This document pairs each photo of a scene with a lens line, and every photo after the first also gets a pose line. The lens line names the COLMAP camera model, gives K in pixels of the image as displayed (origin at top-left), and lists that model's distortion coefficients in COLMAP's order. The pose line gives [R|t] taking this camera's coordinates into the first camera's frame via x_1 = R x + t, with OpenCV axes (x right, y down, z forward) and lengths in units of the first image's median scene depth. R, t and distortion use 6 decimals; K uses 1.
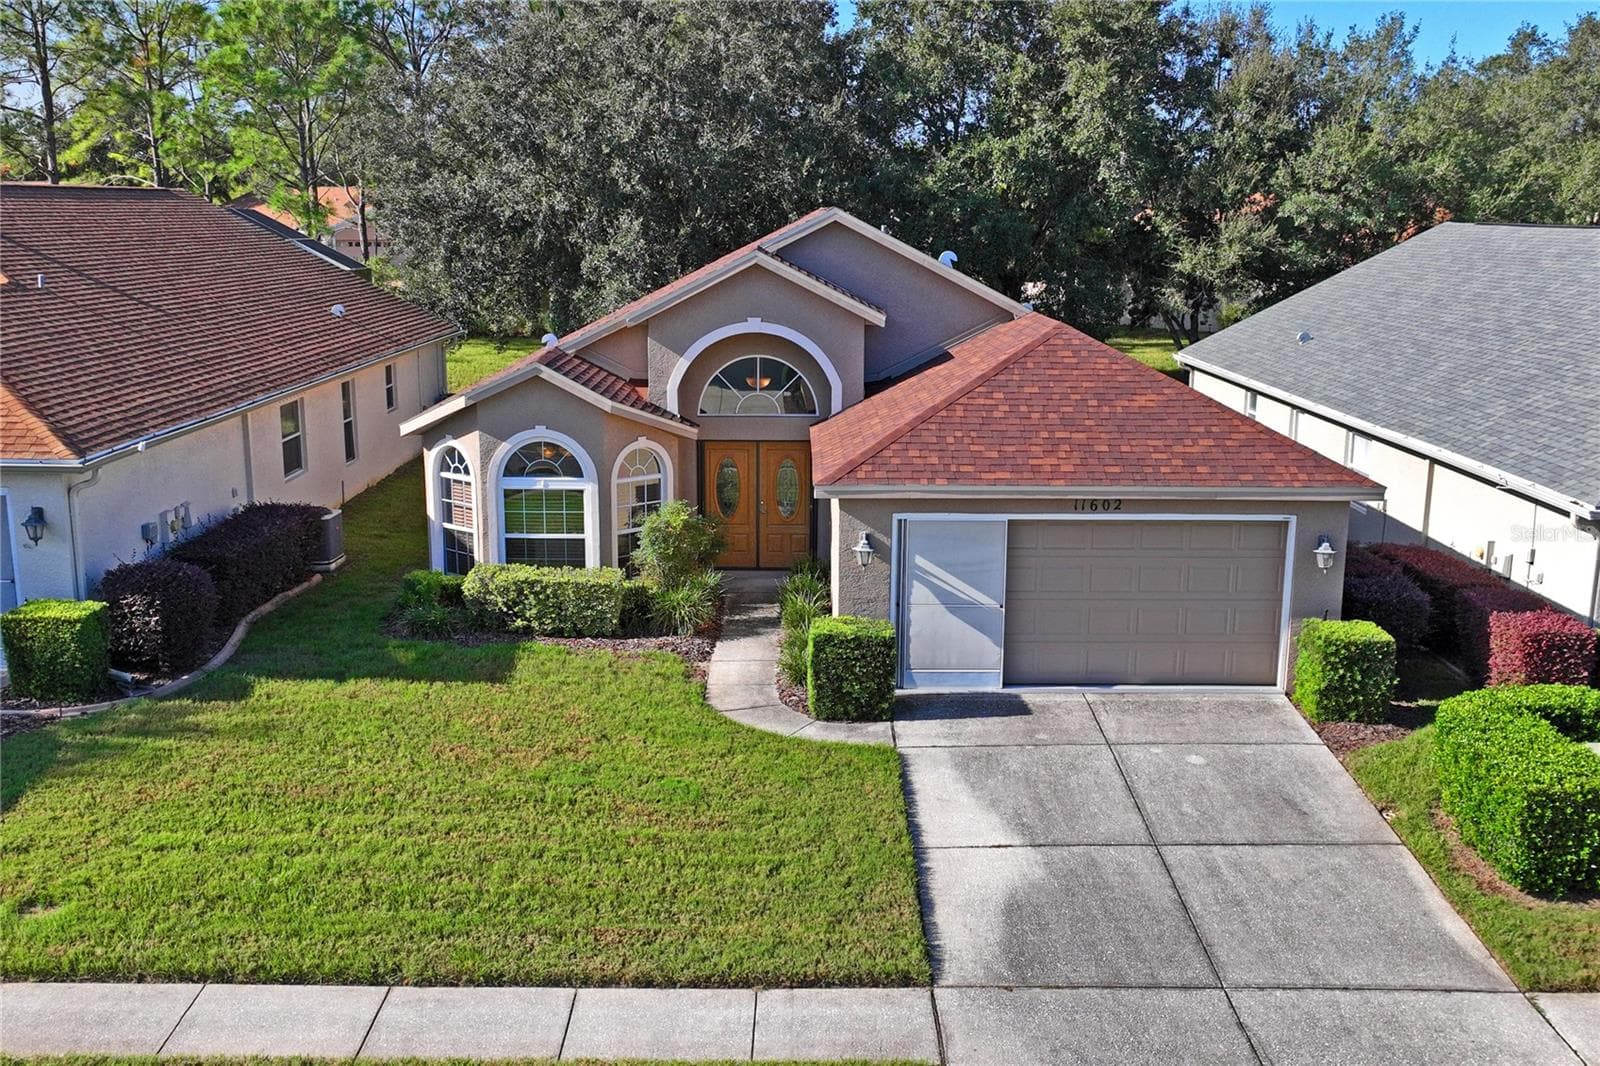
lens RADIAL K [[1636.8, 0, 846.2], [0, 1636.8, 607.2], [0, 0, 1]] dist [0.003959, 0.000000]
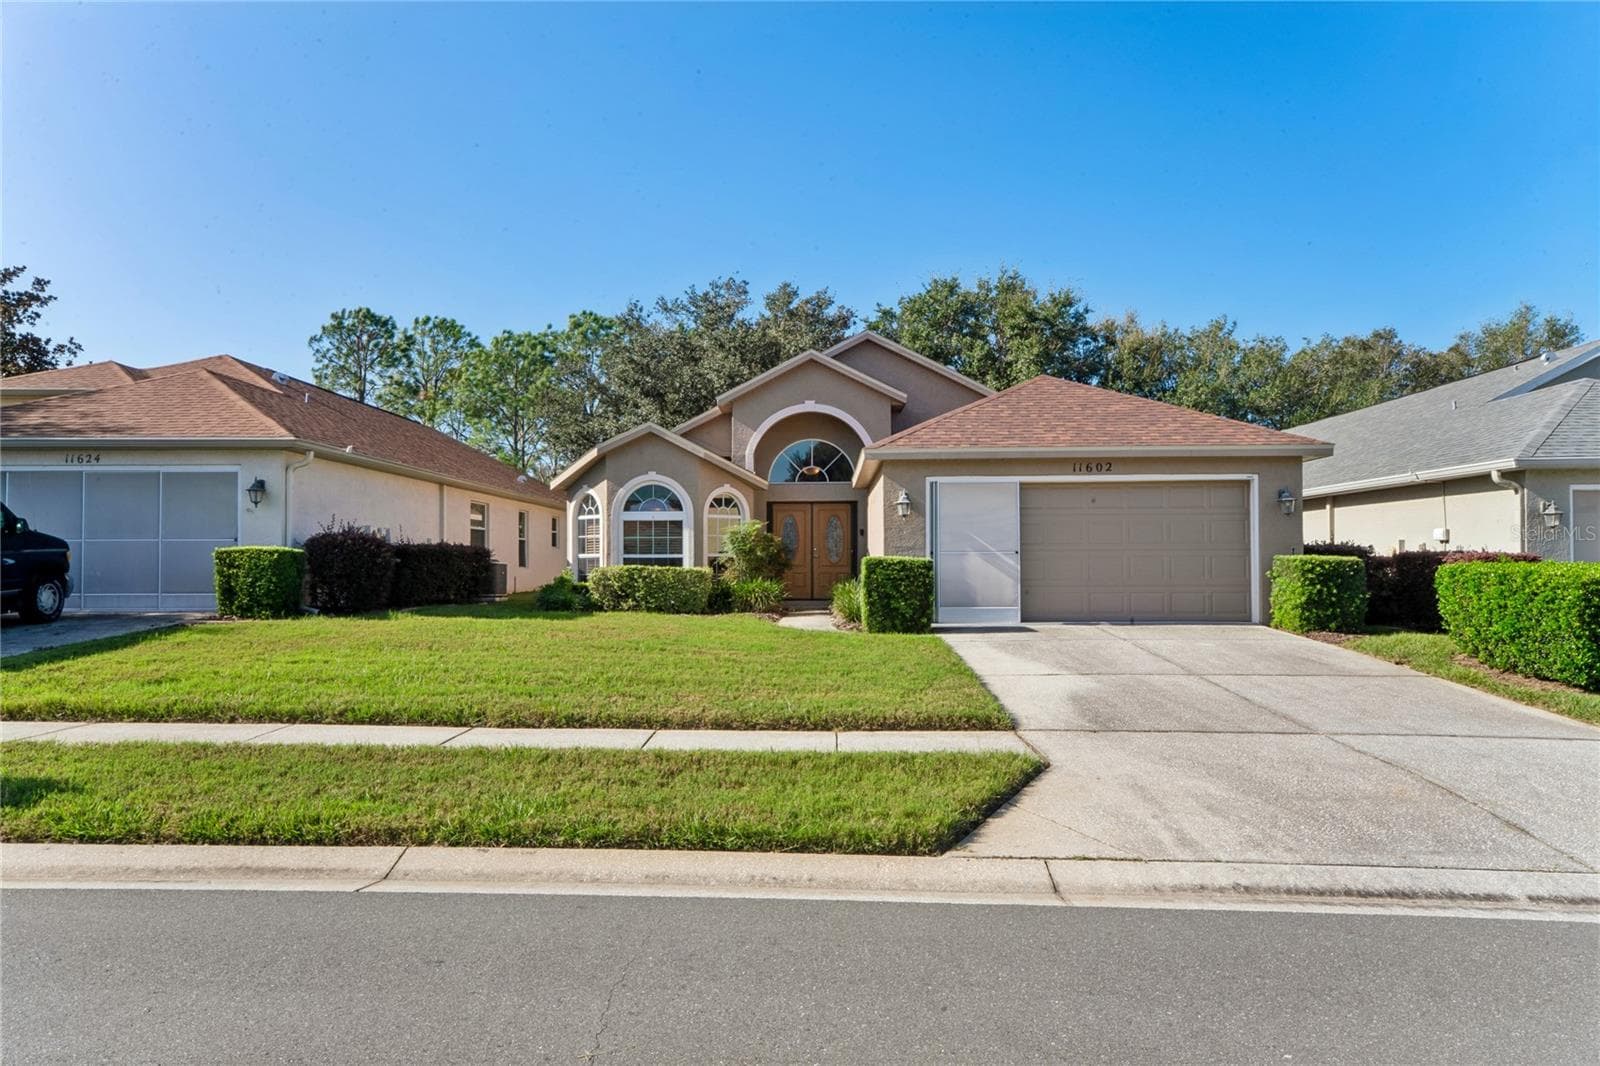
lens RADIAL K [[1020.7, 0, 788.3], [0, 1020.7, 550.2], [0, 0, 1]] dist [0.023148, 0.000162]
pose [[0.997968, -0.017682, -0.061214, -0.029413], [0.001872, 0.968444, -0.249224, 0.190092], [0.063689, 0.248603, 0.966509, 0.251633]]
